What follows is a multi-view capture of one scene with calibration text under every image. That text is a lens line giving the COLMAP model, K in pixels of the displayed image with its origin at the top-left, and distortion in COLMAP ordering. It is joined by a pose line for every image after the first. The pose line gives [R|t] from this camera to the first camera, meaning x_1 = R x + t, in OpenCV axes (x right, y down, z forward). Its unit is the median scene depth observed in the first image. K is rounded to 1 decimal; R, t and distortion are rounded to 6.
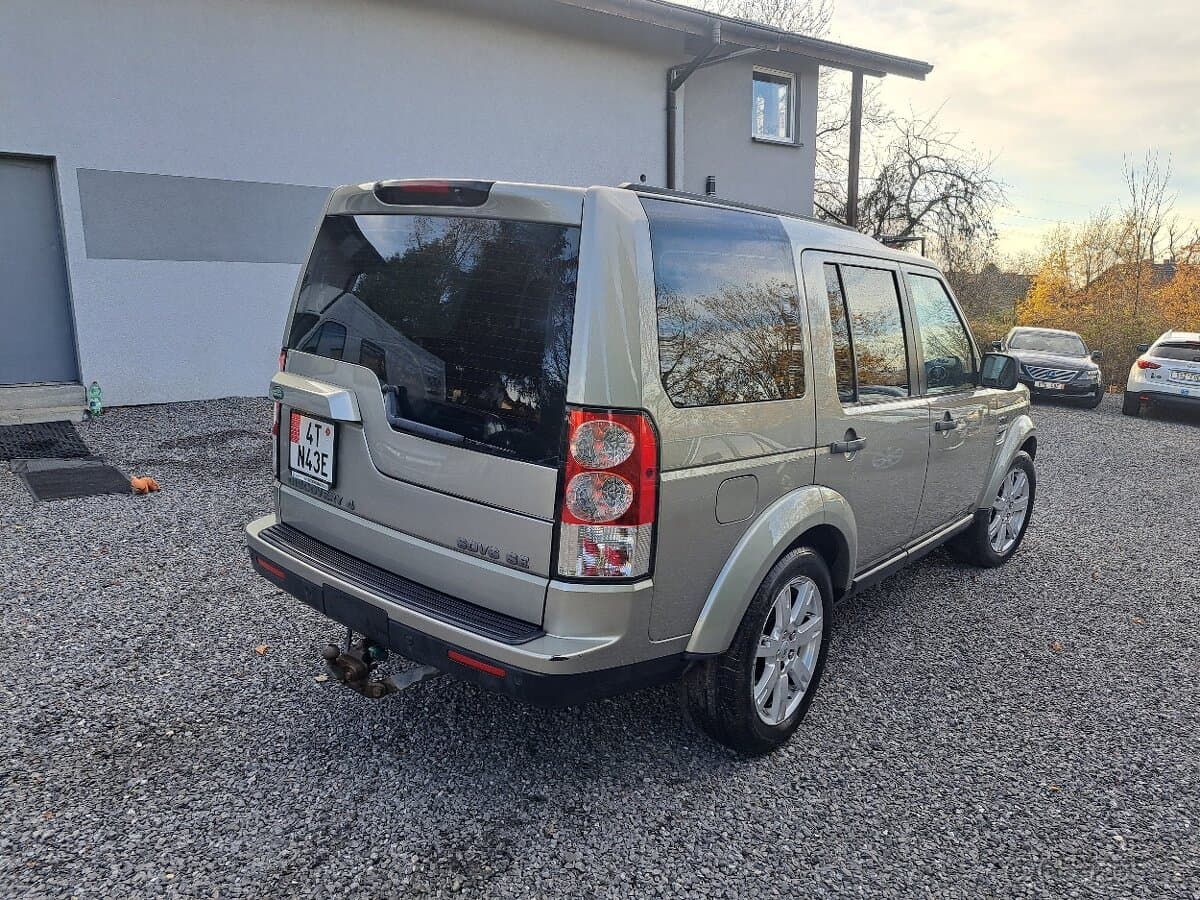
lens RADIAL K [[874.1, 0, 611.4], [0, 874.1, 453.9], [0, 0, 1]] dist [0.052430, -0.037662]
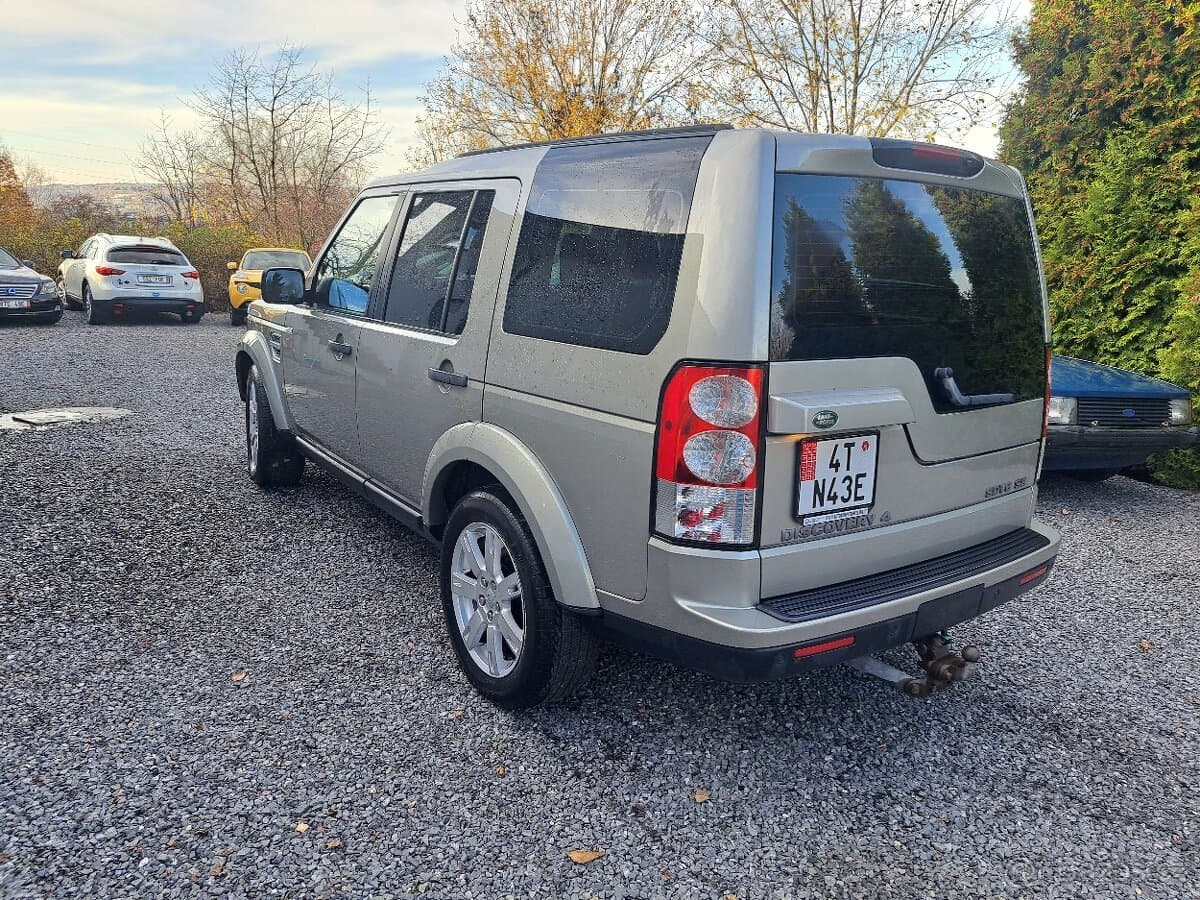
lens RADIAL K [[874.1, 0, 611.4], [0, 874.1, 453.9], [0, 0, 1]] dist [0.052430, -0.037662]
pose [[0.269766, -0.281971, 0.920716, -0.629461], [0.172206, 0.954878, 0.241978, -0.141701], [-0.947402, 0.093276, 0.306151, 0.534794]]
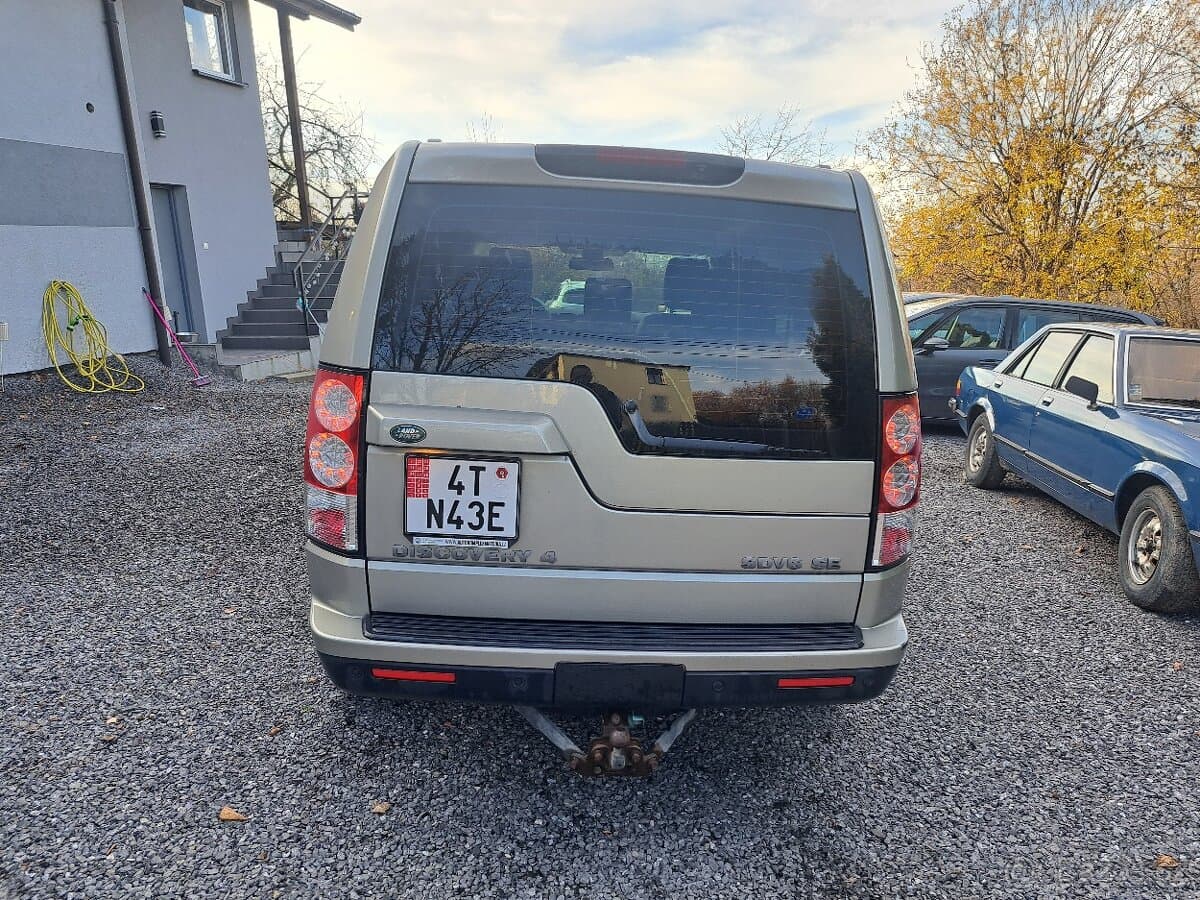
lens RADIAL K [[872.2, 0, 613.1], [0, 872.2, 454.4], [0, 0, 1]] dist [0.056909, -0.040127]
pose [[0.740282, -0.169307, 0.650629, -0.406721], [0.133842, 0.985513, 0.104166, -0.058633], [-0.658839, 0.009969, 0.752218, 0.201075]]
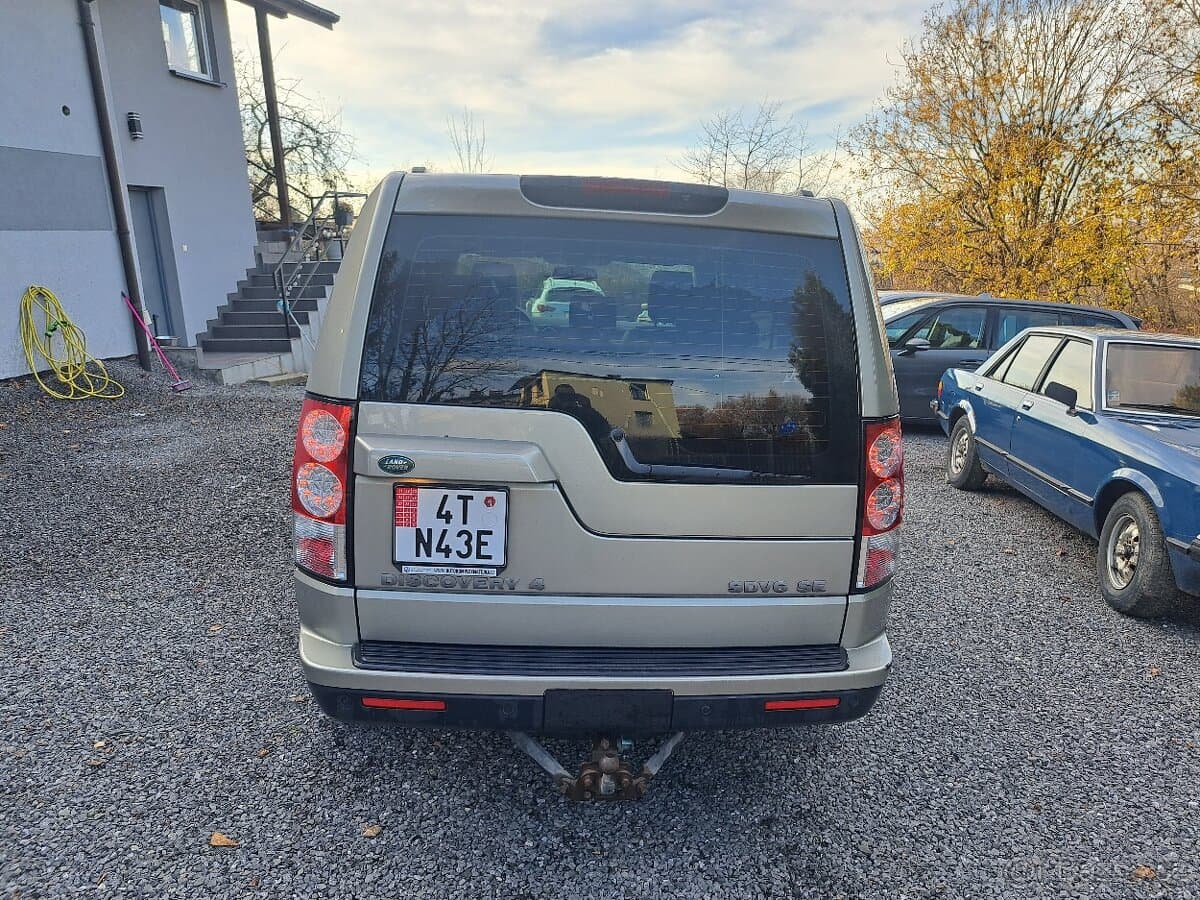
lens RADIAL K [[874.1, 0, 611.4], [0, 874.1, 453.9], [0, 0, 1]] dist [0.052430, -0.037662]
pose [[0.728145, -0.179482, 0.661507, -0.407722], [0.140497, 0.983697, 0.112251, -0.075121], [-0.670869, 0.011205, 0.741491, 0.198632]]
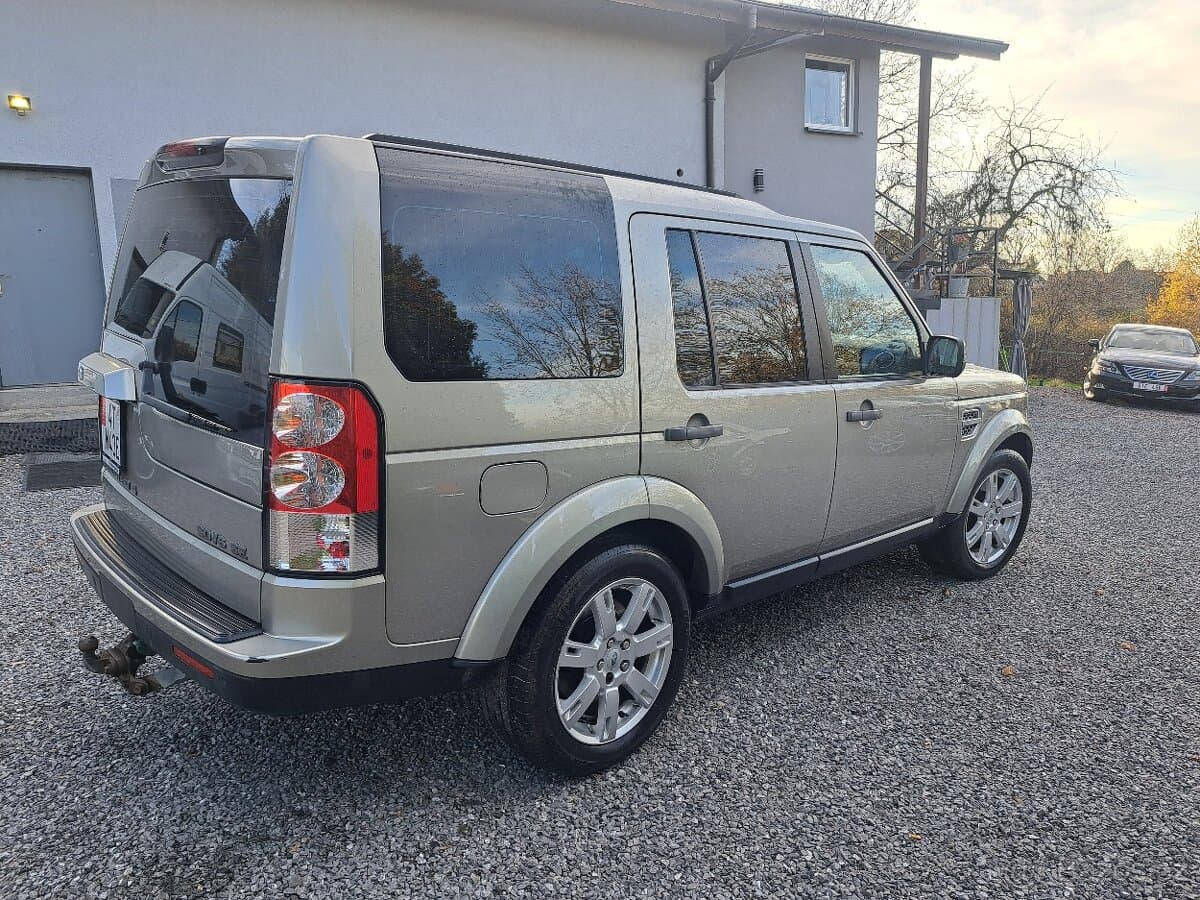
lens RADIAL K [[869.2, 0, 600.0], [0, 869.2, 450.0], [0, 0, 1]] dist [0.053586, -0.048270]
pose [[0.990487, 0.008297, -0.137357, 0.179319], [-0.009945, 0.999887, -0.011315, 0.011310], [0.137248, 0.012573, 0.990457, 0.069150]]
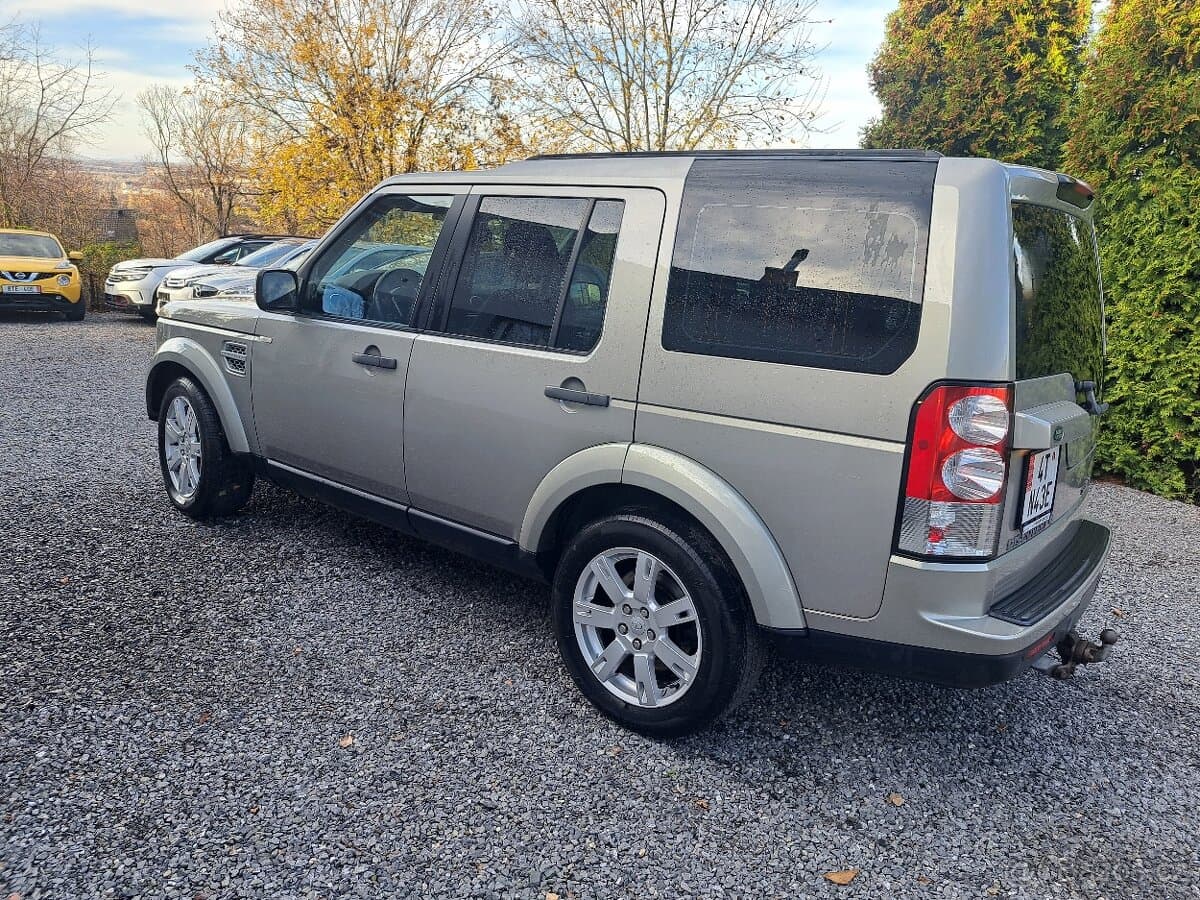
lens RADIAL K [[875.6, 0, 628.6], [0, 875.6, 460.5], [0, 0, 1]] dist [0.046189, -0.038372]
pose [[-0.015566, -0.298829, 0.954180, -0.642944], [0.131390, 0.945409, 0.298226, -0.189087], [-0.991209, 0.130012, 0.024547, 0.771772]]
